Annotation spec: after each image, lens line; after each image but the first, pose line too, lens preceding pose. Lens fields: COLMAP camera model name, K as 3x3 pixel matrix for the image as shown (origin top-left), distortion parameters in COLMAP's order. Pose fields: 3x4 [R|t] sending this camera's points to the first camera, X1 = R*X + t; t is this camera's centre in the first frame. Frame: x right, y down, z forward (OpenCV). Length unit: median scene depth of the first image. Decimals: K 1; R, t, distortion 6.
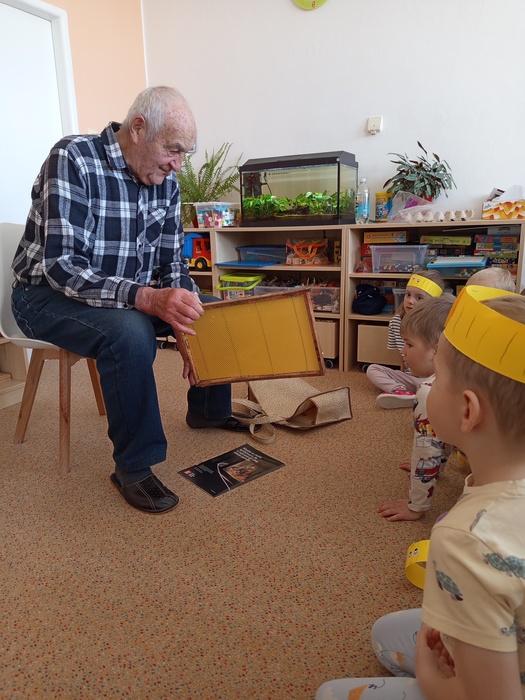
lens RADIAL K [[490.6, 0, 251.2], [0, 490.6, 360.0], [0, 0, 1]] dist [0.002753, -0.030510]
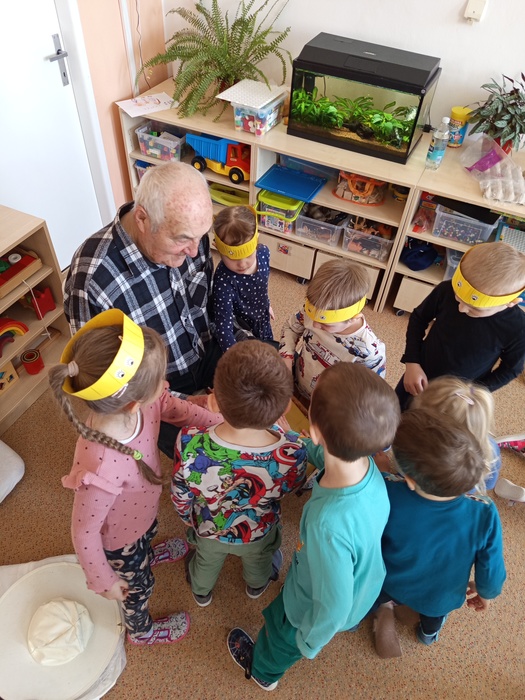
lens RADIAL K [[490.6, 0, 255.7], [0, 490.6, 354.1], [0, 0, 1]] dist [0.002753, -0.030510]
pose [[0.997600, 0.026835, 0.063829, -0.129241], [-0.056283, 0.851210, 0.521799, -0.427897], [-0.040329, -0.524139, 0.850677, 0.099489]]
